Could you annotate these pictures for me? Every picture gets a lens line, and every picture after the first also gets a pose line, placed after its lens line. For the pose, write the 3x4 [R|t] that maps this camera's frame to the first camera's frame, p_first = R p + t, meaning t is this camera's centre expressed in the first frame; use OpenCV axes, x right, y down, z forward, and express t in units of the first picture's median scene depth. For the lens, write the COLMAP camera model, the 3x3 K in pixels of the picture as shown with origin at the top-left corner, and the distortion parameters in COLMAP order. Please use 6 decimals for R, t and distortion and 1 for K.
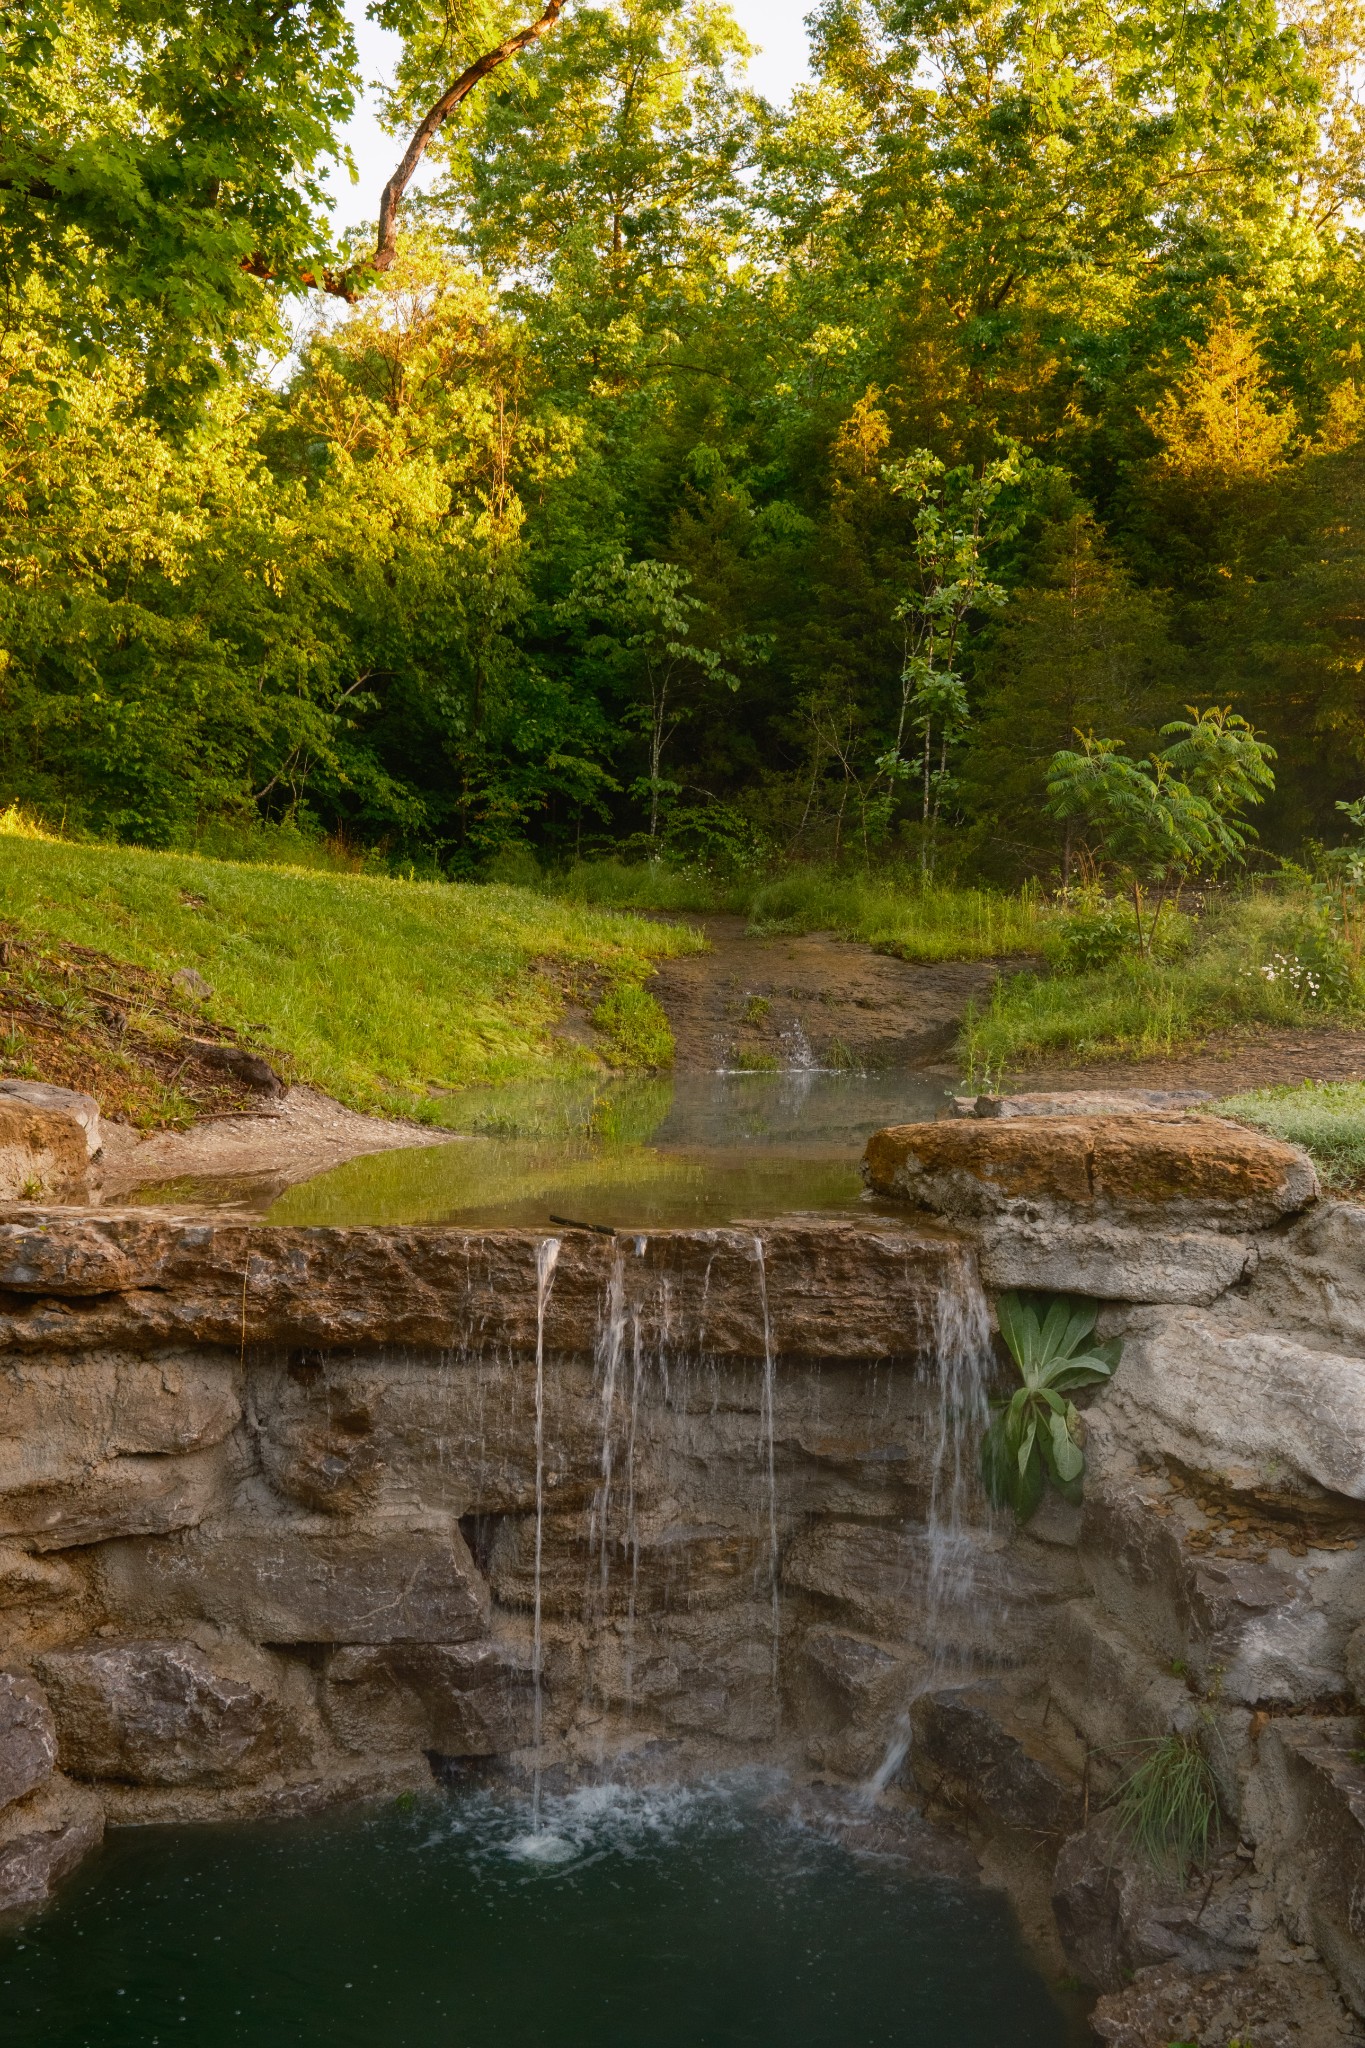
lens RADIAL K [[1969.8, 0, 688.8], [0, 1969.8, 1031.6], [0, 0, 1]] dist [-0.024007, 0.000000]
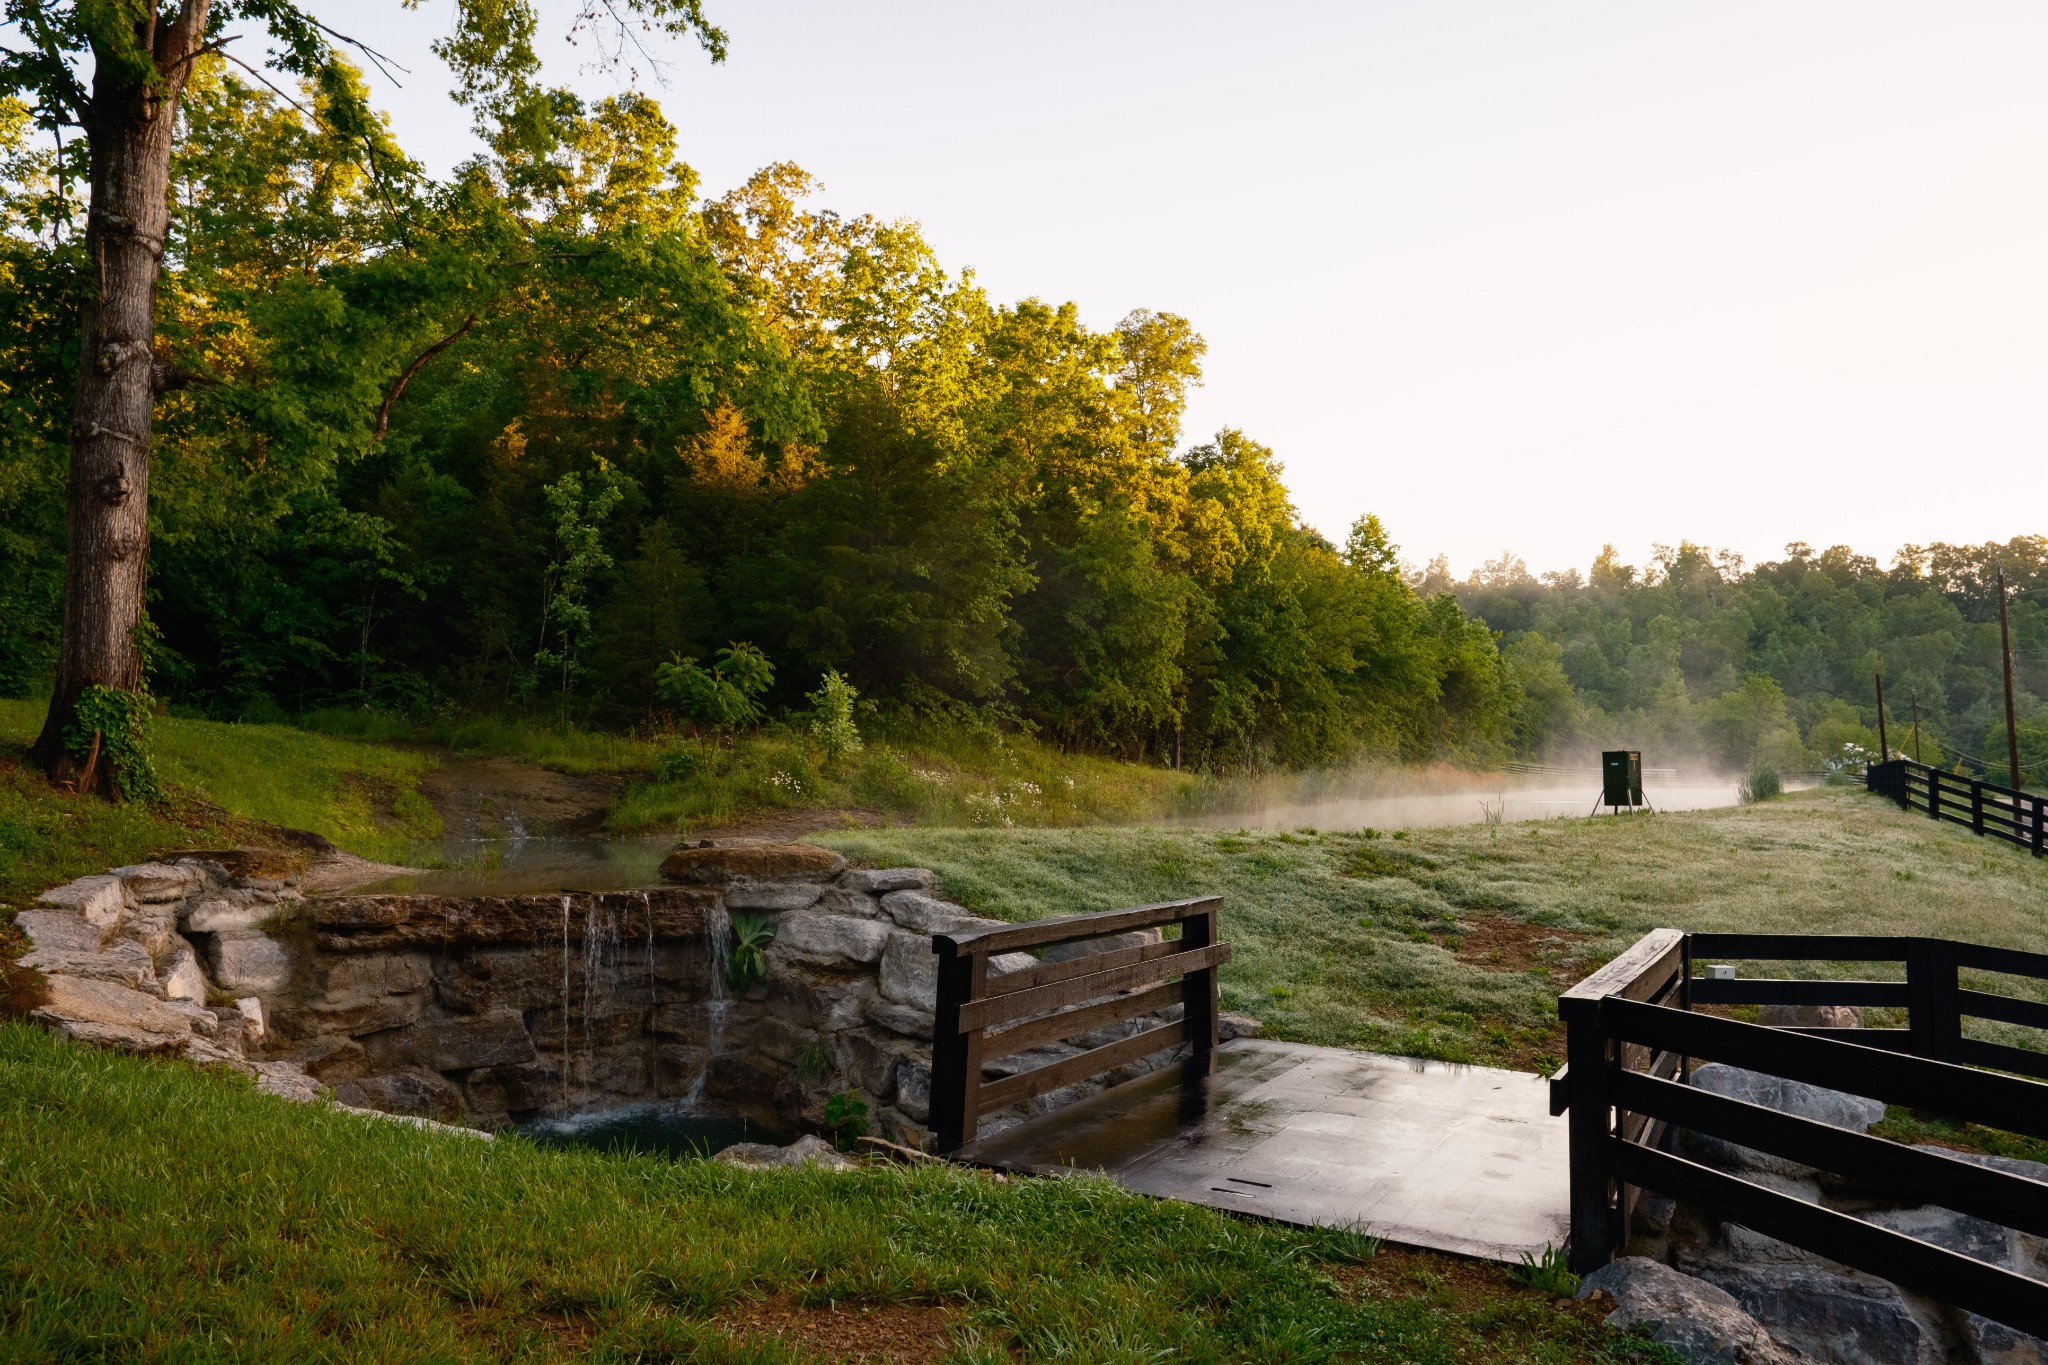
lens RADIAL K [[1386.0, 0, 1016.2], [0, 1386.0, 675.6], [0, 0, 1]] dist [-0.012626, -0.008558]
pose [[0.876649, 0.026480, 0.480400, -0.421709], [0.020680, 0.995488, -0.092611, -0.003702], [-0.480685, 0.091122, 0.872146, -0.872696]]
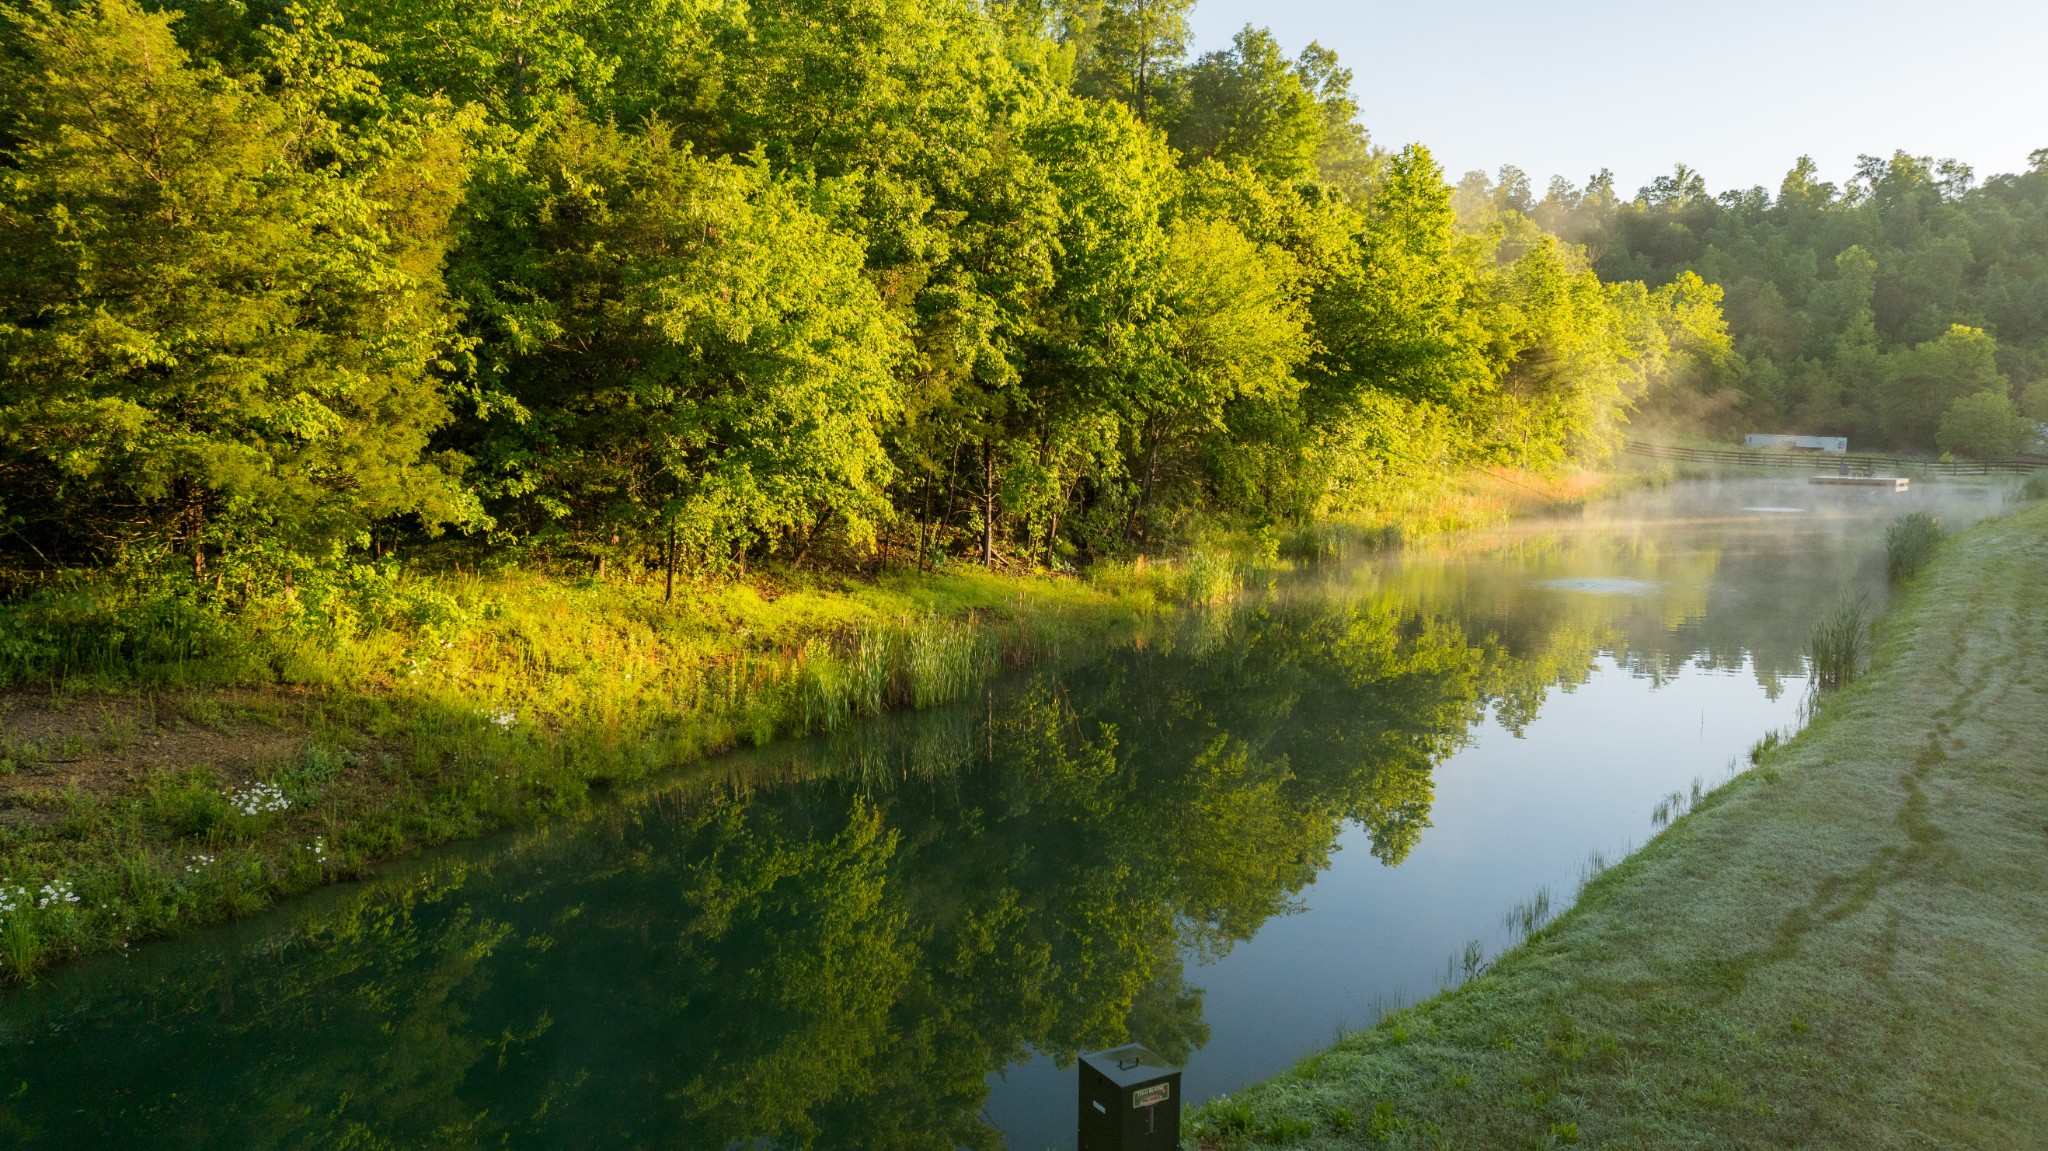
lens RADIAL K [[1450.9, 0, 1021.3], [0, 1450.9, 575.5], [0, 0, 1]] dist [-0.037855, 0.042039]
pose [[0.915418, -0.051803, 0.399158, 1.897932], [0.015820, 0.995548, 0.092921, -0.611497], [-0.402194, -0.078746, 0.912162, 0.300690]]
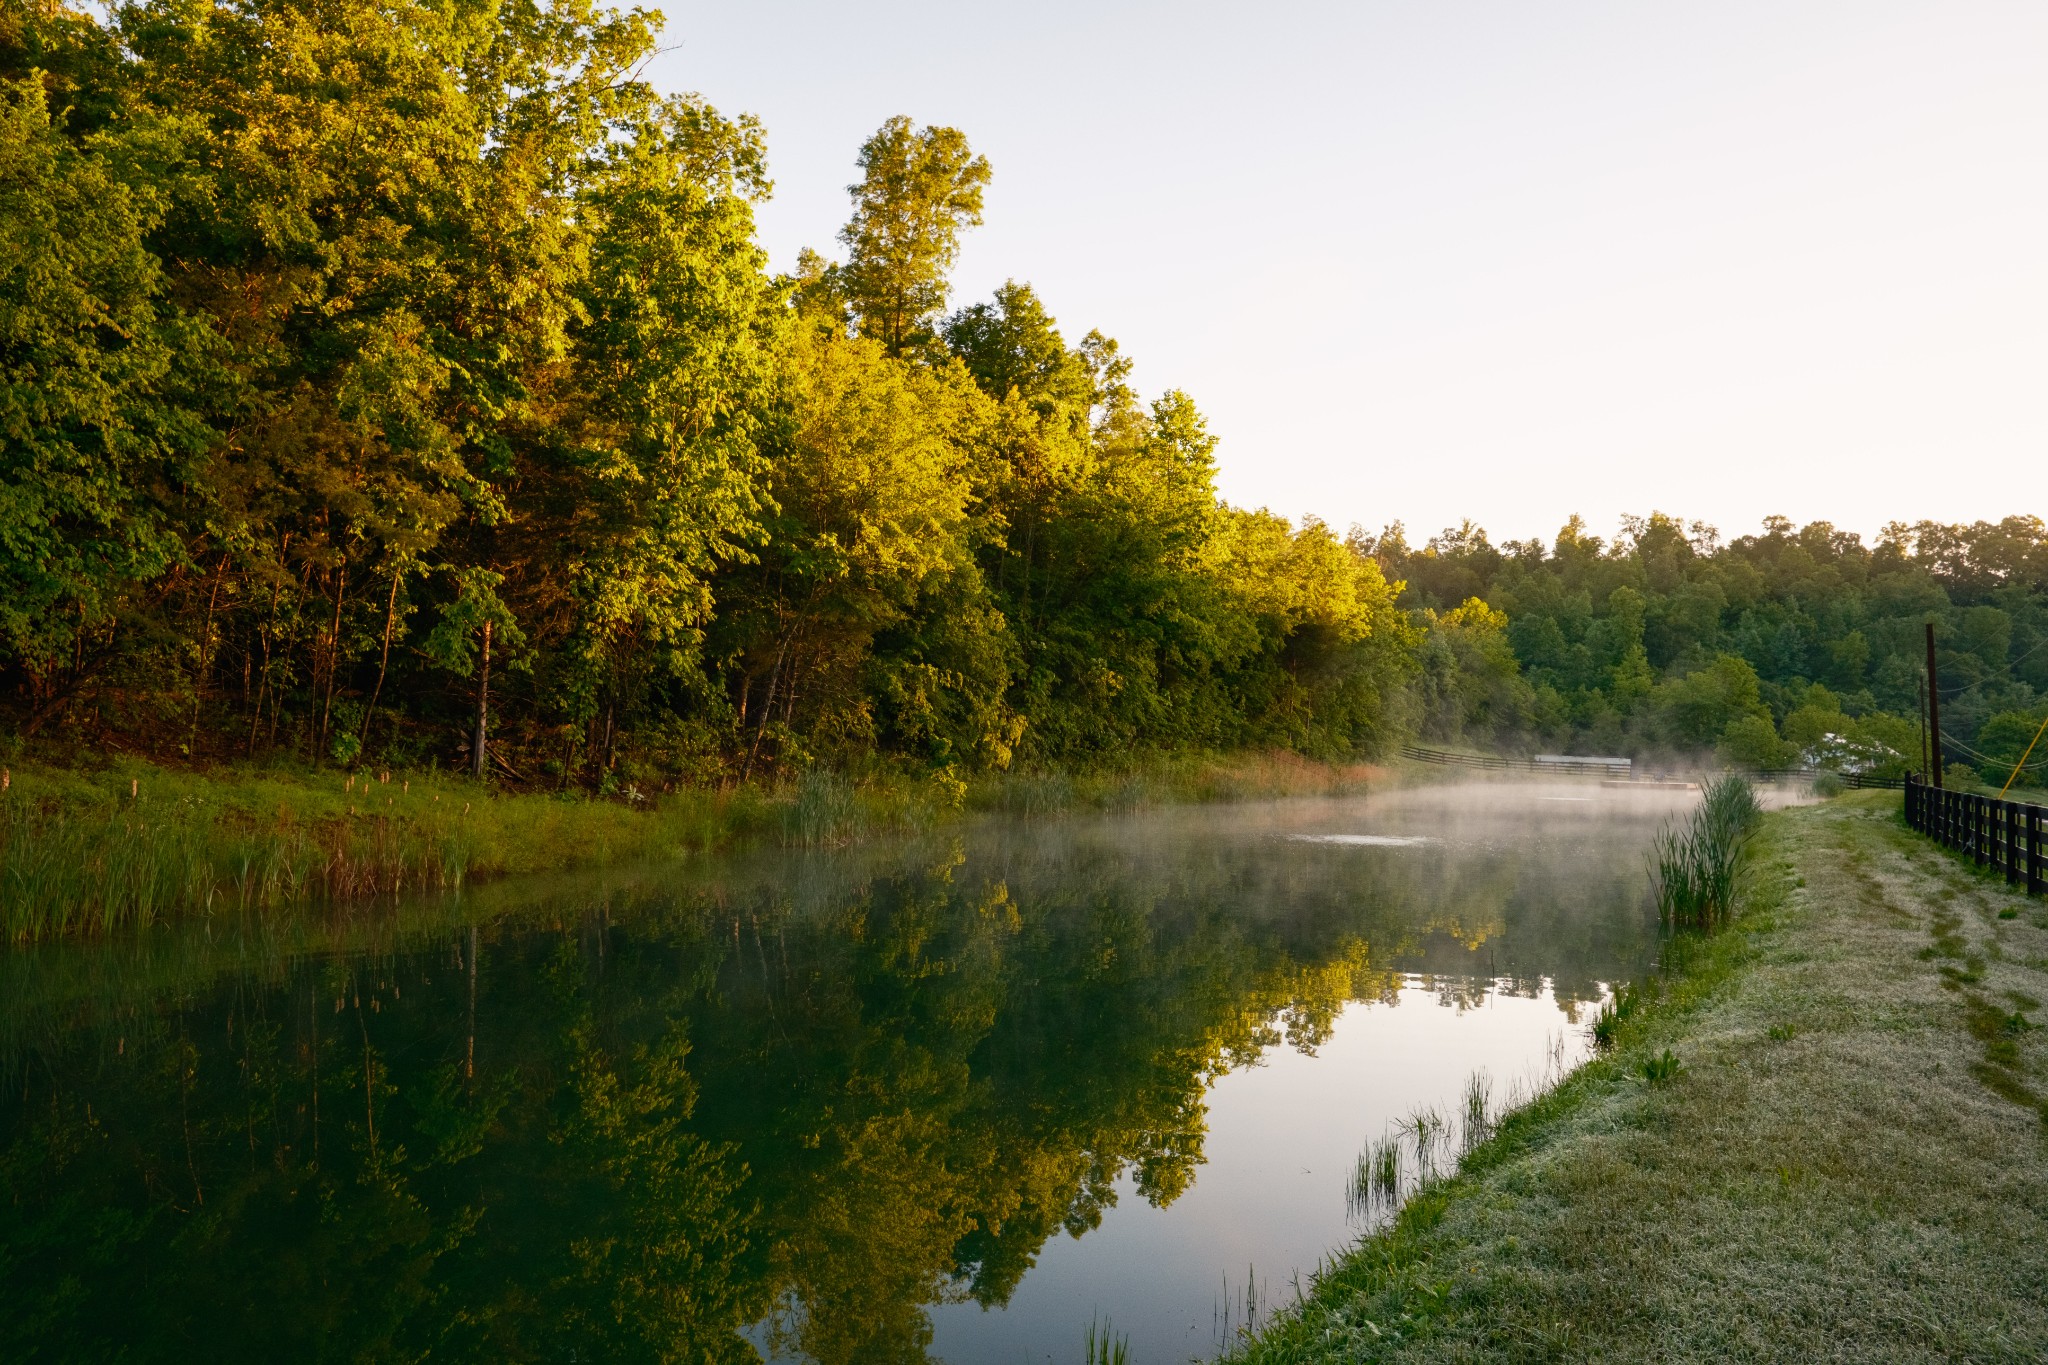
lens RADIAL K [[1386.0, 0, 1012.2], [0, 1386.0, 680.5], [0, 0, 1]] dist [-0.012626, -0.008558]
pose [[0.869063, 0.034866, 0.493472, 3.369229], [-0.002030, 0.997756, -0.066920, -0.164507], [-0.494698, 0.057156, 0.867183, 1.549317]]
